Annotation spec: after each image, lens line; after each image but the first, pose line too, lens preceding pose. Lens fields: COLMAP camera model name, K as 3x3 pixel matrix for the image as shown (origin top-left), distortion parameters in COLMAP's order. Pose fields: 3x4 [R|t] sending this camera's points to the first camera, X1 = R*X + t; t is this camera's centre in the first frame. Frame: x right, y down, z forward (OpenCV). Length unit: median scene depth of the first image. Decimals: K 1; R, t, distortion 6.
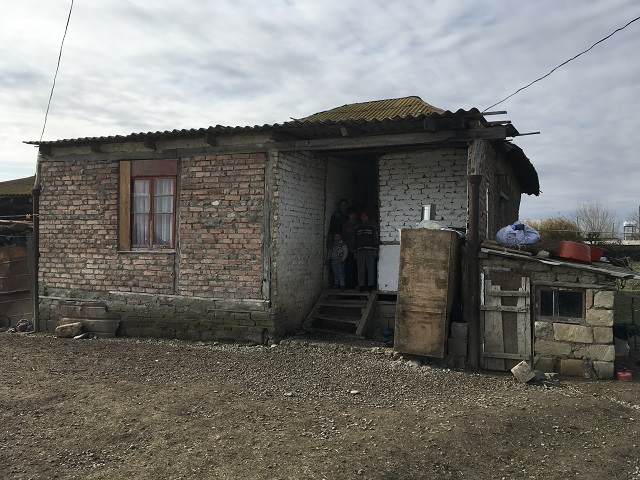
lens RADIAL K [[537.6, 0, 320.2], [0, 537.6, 240.3], [0, 0, 1]] dist [0.051624, -0.054107]
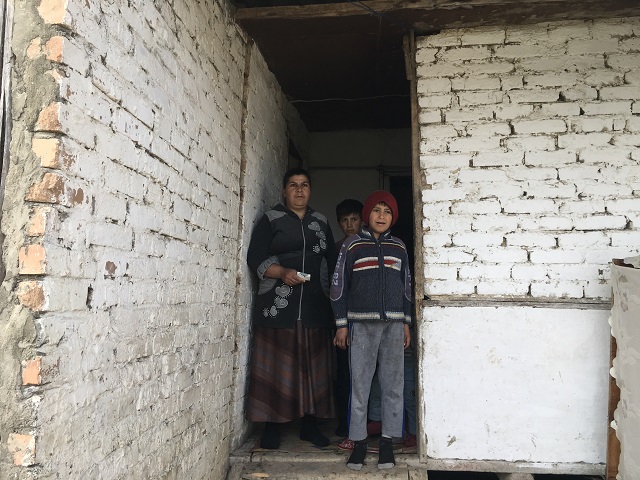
lens RADIAL K [[537.6, 0, 320.3], [0, 537.6, 239.9], [0, 0, 1]] dist [0.051624, -0.054107]
pose [[0.949675, 0.032016, 0.311596, -0.047709], [-0.002062, 0.995380, -0.095988, 0.000251], [-0.313229, 0.090514, 0.945354, 0.722850]]
